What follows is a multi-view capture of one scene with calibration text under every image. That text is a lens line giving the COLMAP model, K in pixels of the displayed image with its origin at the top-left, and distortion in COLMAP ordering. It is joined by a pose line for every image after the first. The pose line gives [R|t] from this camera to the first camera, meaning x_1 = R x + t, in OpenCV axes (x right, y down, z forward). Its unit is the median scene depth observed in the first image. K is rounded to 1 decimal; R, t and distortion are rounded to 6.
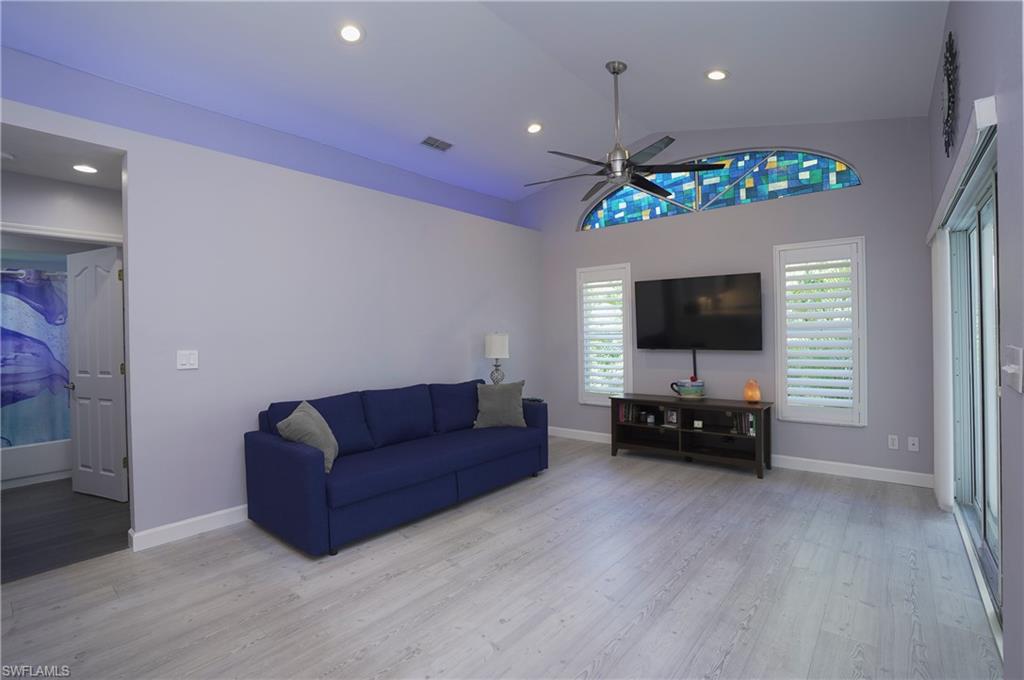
lens RADIAL K [[479.5, 0, 515.5], [0, 479.5, 335.6], [0, 0, 1]] dist [-0.065750, 0.028825]
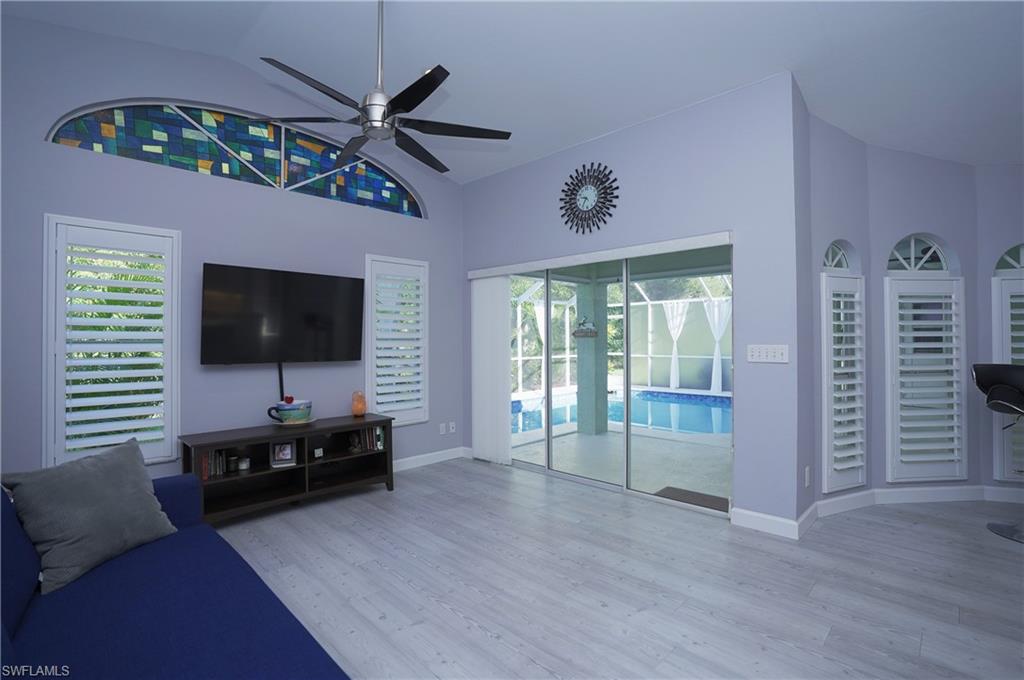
lens RADIAL K [[479.5, 0, 515.5], [0, 479.5, 335.6], [0, 0, 1]] dist [-0.065750, 0.028825]
pose [[0.080888, 0.022932, 0.996459, -0.400434], [0.006531, 0.999702, -0.023537, 0.005657], [-0.996702, 0.008411, 0.080714, 0.587337]]
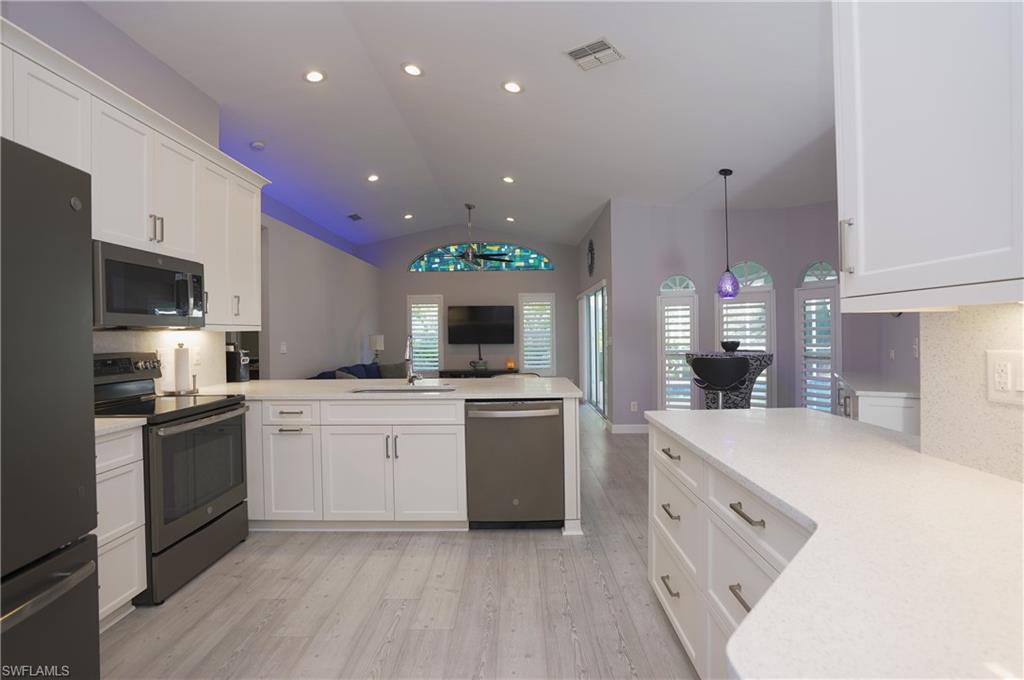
lens RADIAL K [[479.5, 0, 515.5], [0, 479.5, 335.6], [0, 0, 1]] dist [-0.065750, 0.028825]
pose [[0.776581, 0.004937, 0.629998, -0.759143], [0.000600, 0.999963, -0.008577, 0.012851], [-0.630017, 0.007039, 0.776549, -0.603228]]
